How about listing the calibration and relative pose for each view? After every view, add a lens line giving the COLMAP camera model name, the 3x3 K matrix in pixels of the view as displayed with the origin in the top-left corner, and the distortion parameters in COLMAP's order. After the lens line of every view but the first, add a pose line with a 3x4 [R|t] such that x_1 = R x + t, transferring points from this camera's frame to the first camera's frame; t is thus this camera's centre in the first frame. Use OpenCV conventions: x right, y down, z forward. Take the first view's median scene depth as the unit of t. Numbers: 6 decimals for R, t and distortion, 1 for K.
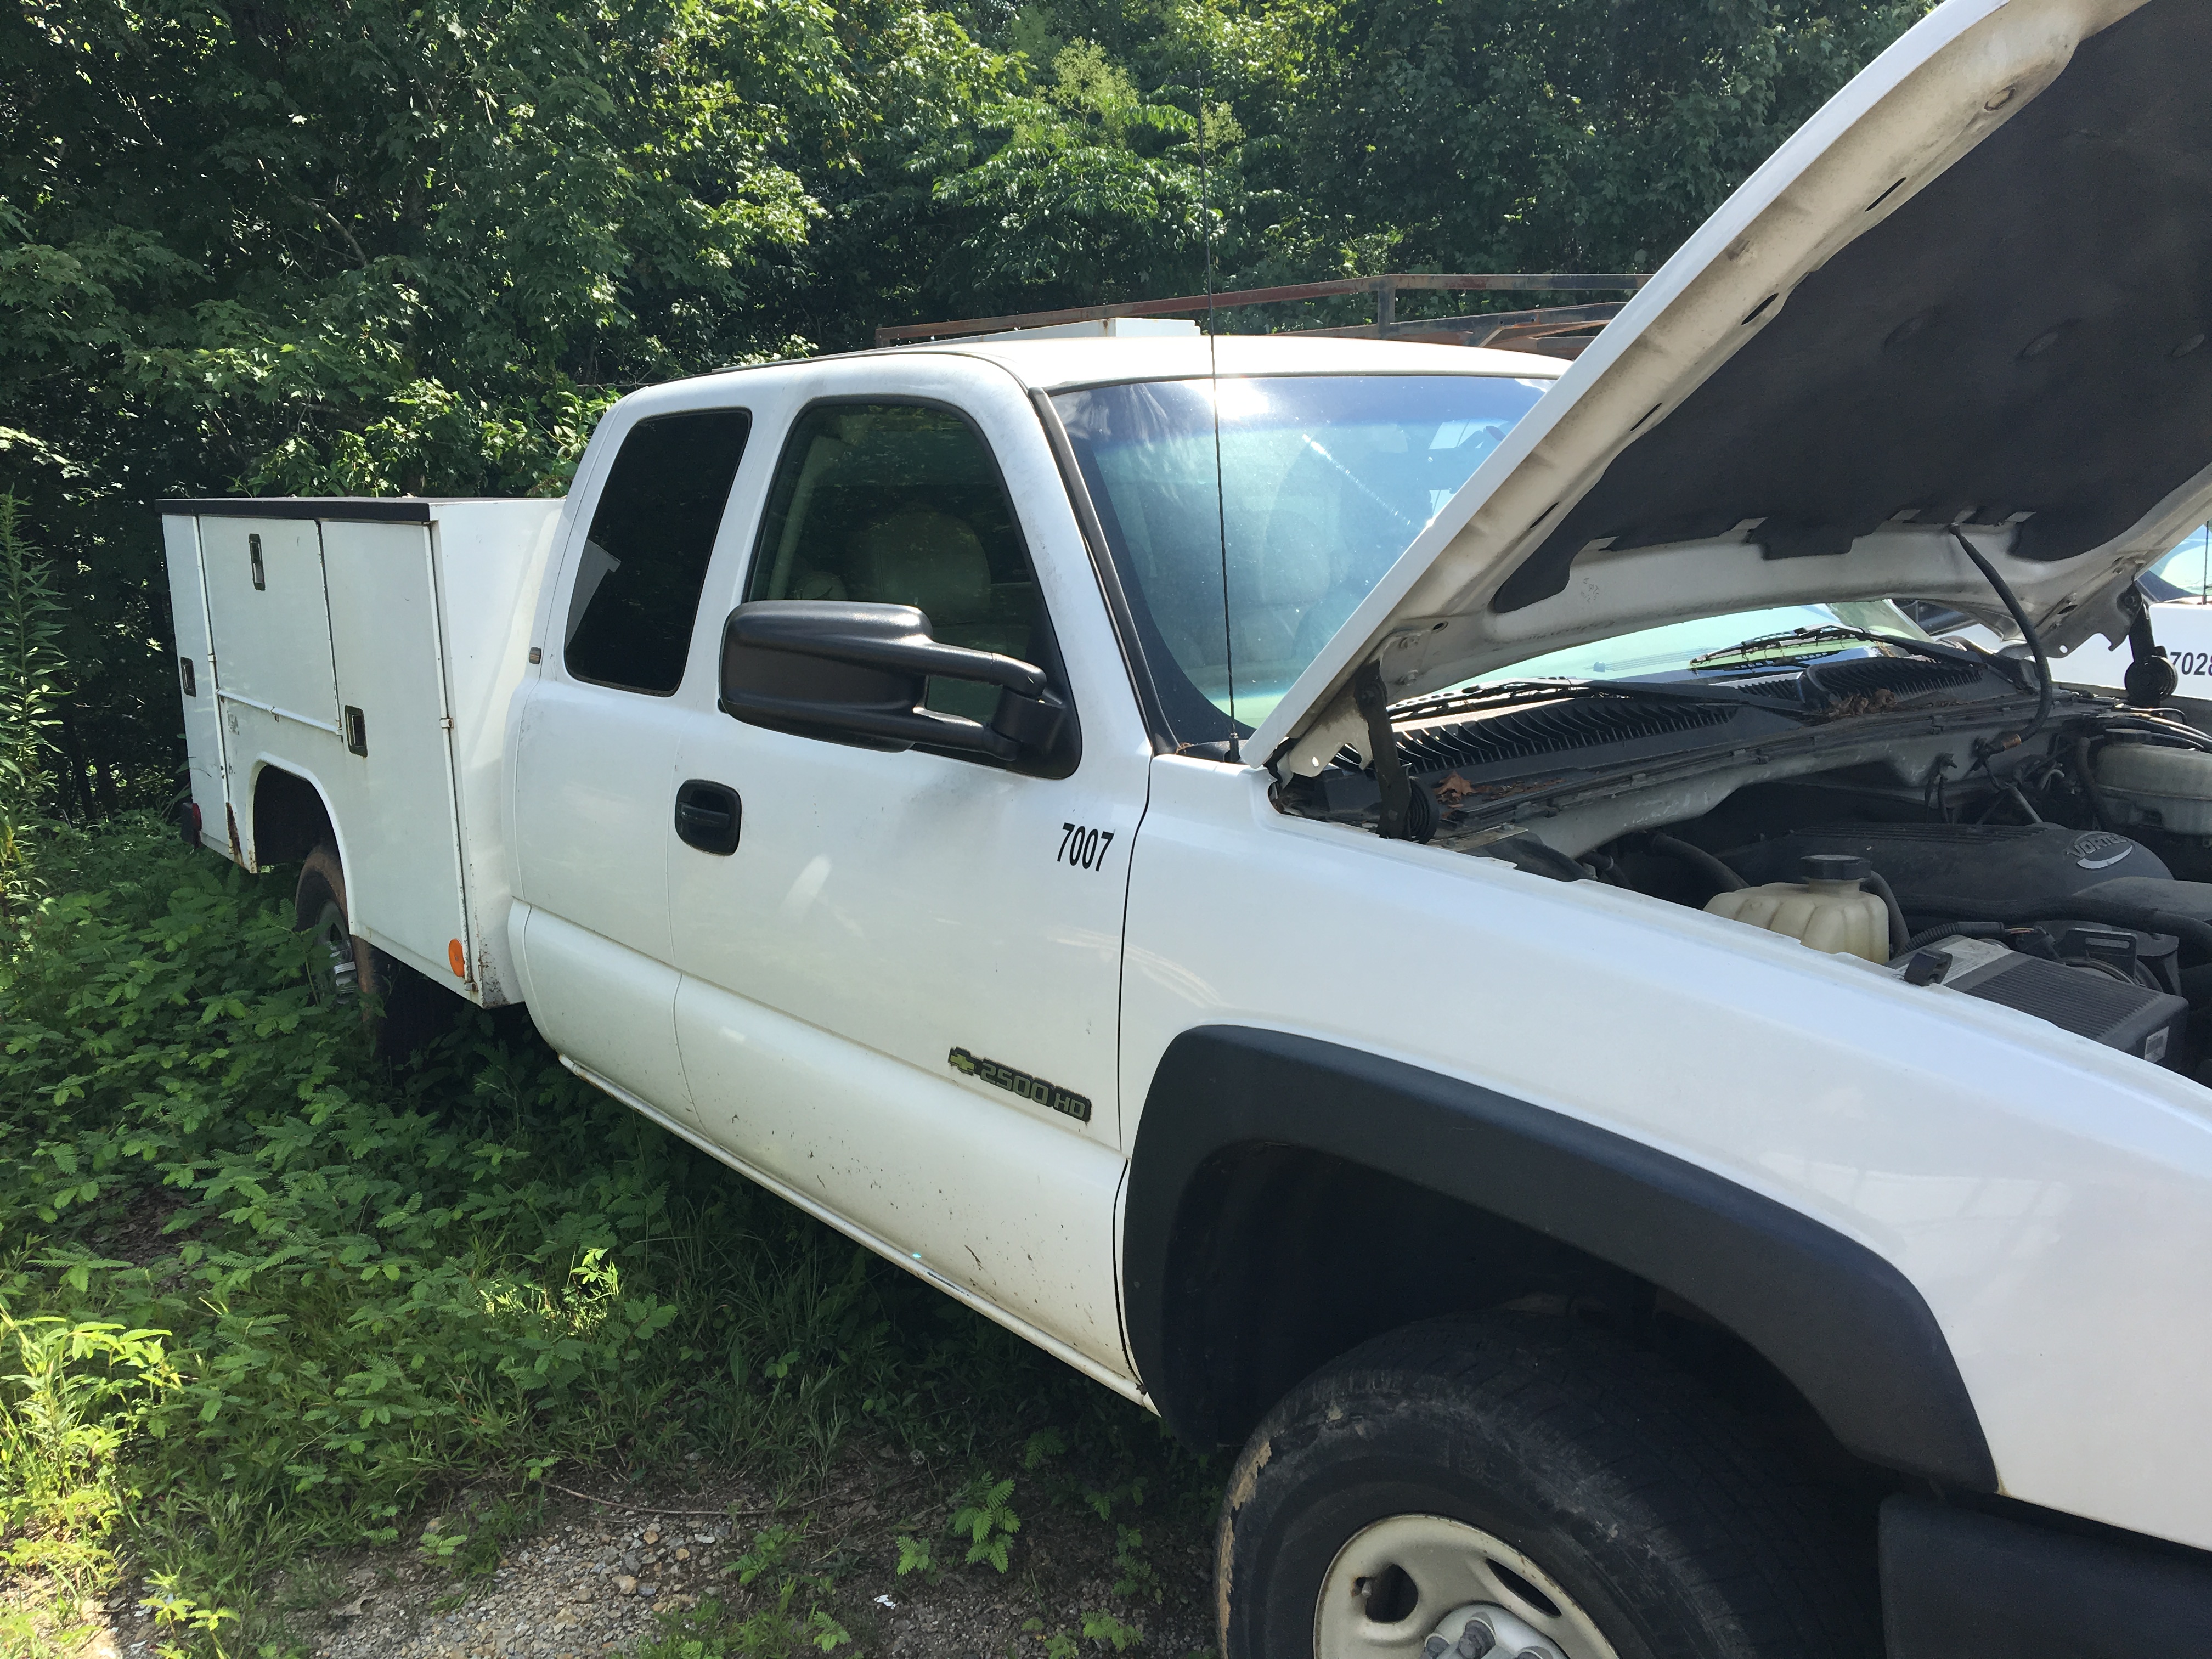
lens RADIAL K [[1894.3, 0, 1111.7], [0, 1894.3, 817.5], [0, 0, 1]] dist [0.022757, -0.061849]
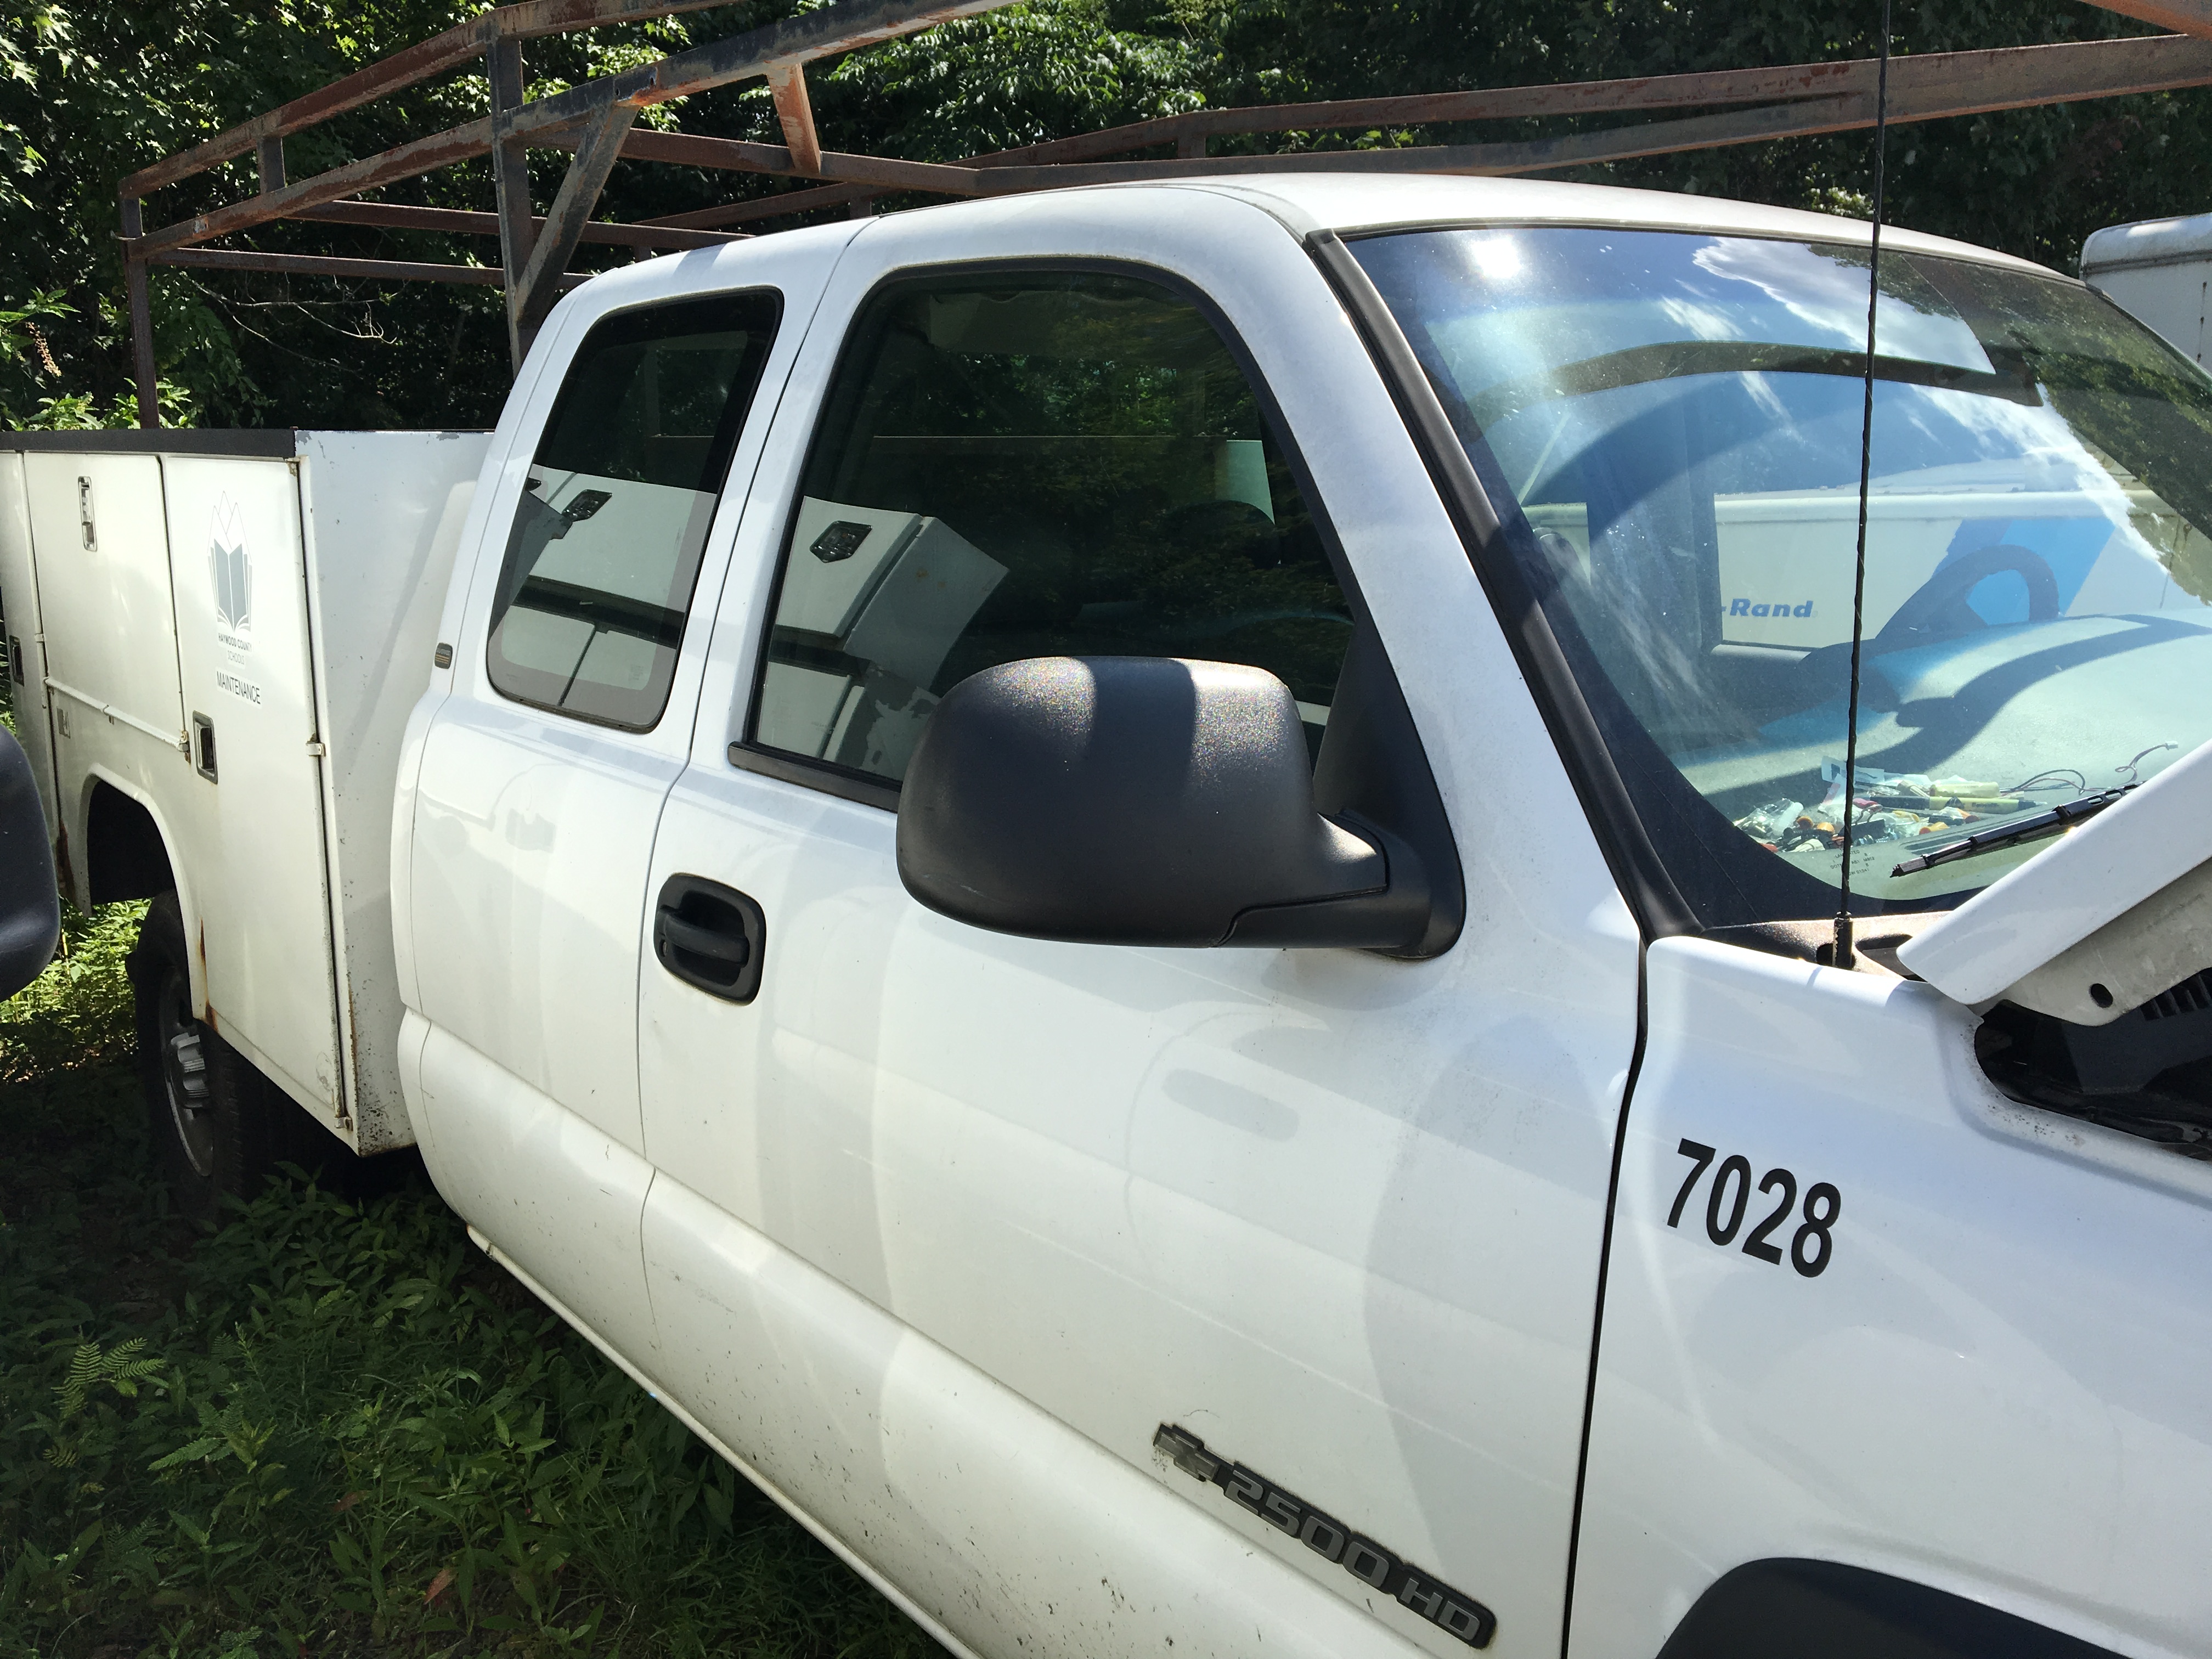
lens RADIAL K [[1894.3, 0, 1097.2], [0, 1894.3, 835.3], [0, 0, 1]] dist [0.022757, -0.061849]
pose [[0.999297, 0.027554, 0.025429, -0.100404], [-0.027913, 0.999514, 0.013867, -0.046218], [-0.025035, -0.014567, 0.999580, 0.370793]]
